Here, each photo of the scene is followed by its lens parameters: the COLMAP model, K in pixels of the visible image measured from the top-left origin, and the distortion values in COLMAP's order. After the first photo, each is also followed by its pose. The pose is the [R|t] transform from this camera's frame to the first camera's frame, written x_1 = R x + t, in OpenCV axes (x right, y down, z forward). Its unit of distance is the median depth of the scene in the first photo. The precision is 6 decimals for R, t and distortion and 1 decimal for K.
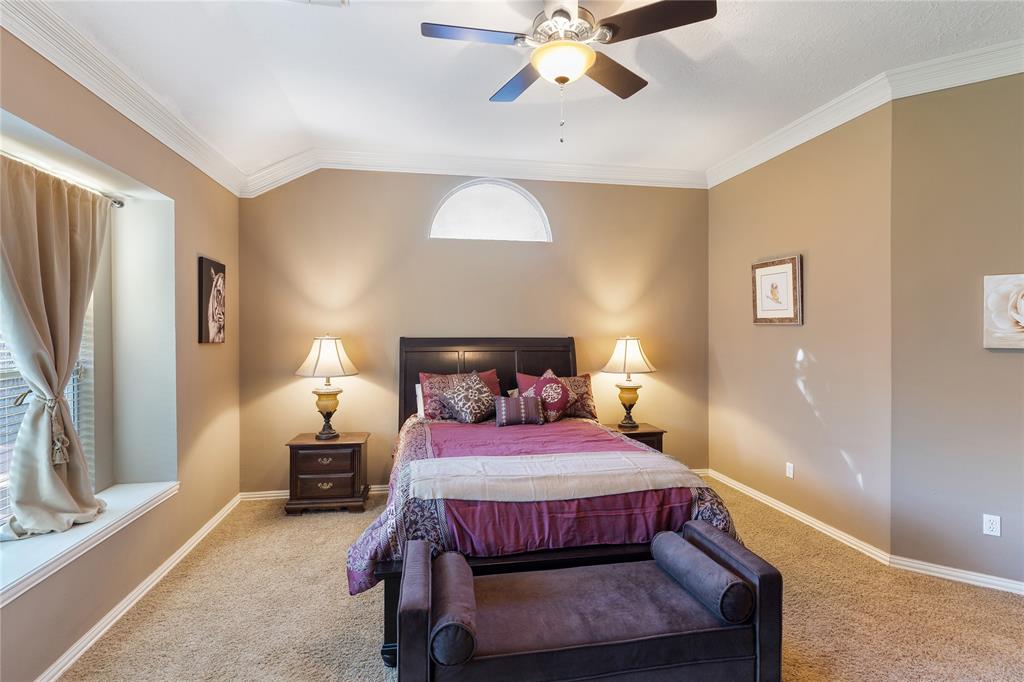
lens RADIAL K [[492.7, 0, 504.8], [0, 492.7, 328.5], [0, 0, 1]] dist [0.002697, 0.000787]
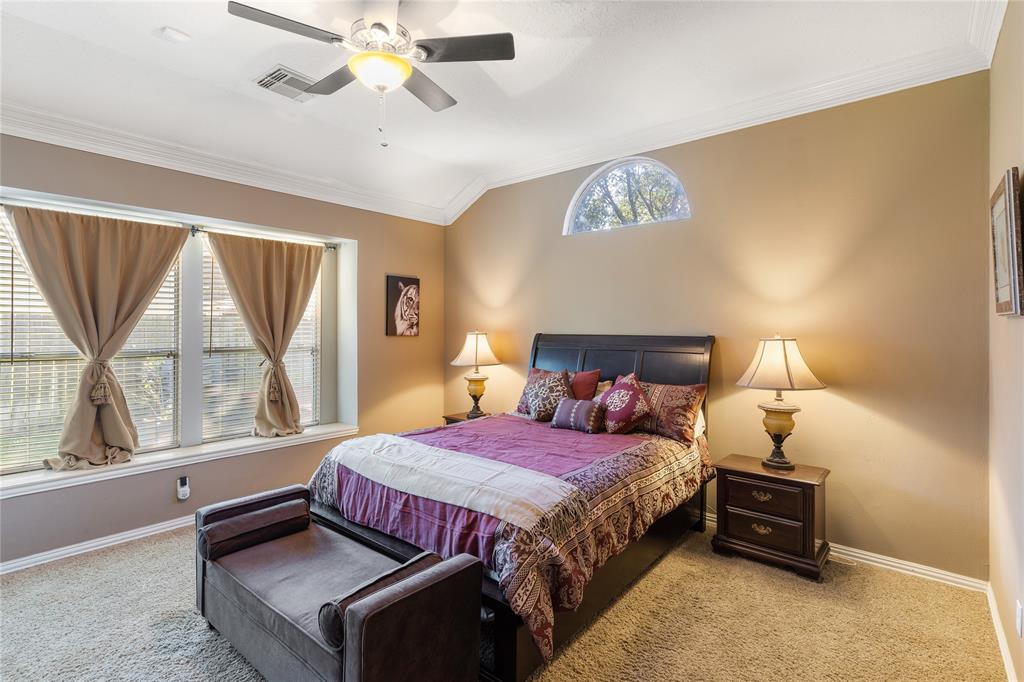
lens RADIAL K [[492.7, 0, 507.9], [0, 492.7, 327.2], [0, 0, 1]] dist [0.002697, 0.000787]
pose [[0.644144, 0.001714, -0.764902, 0.665961], [-0.001313, 0.999998, 0.001135, 0.003497], [0.764903, 0.000273, 0.644146, 0.323840]]
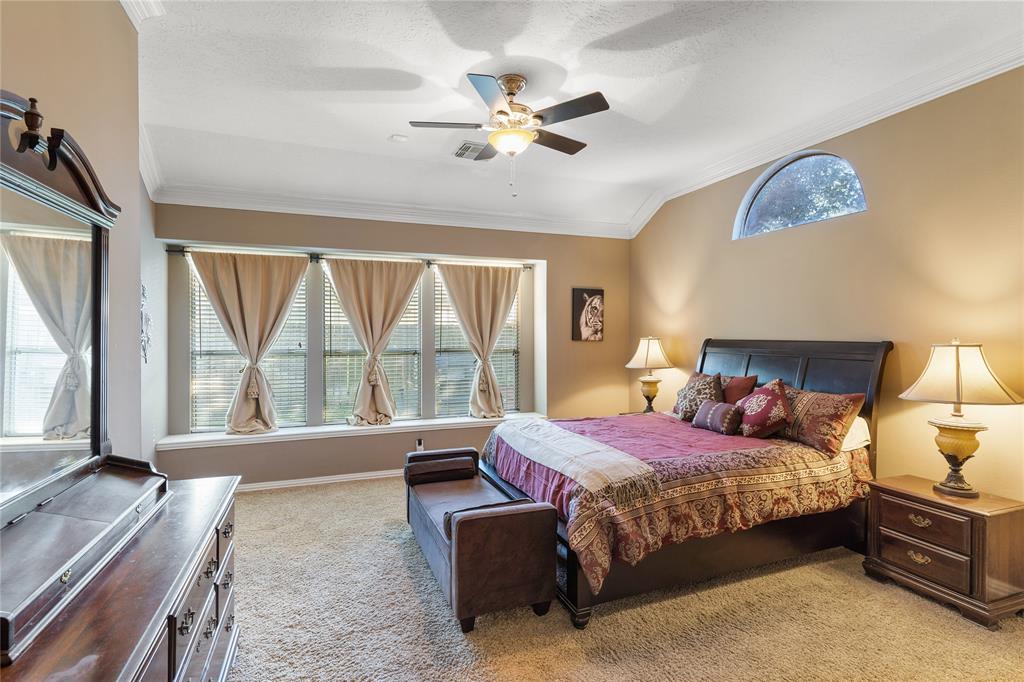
lens RADIAL K [[492.7, 0, 510.2], [0, 492.7, 338.3], [0, 0, 1]] dist [0.002697, 0.000787]
pose [[0.198089, 0.009861, -0.980134, 0.907144], [0.002943, 0.999939, 0.010655, 0.004690], [0.980180, -0.004996, 0.198048, 0.437623]]
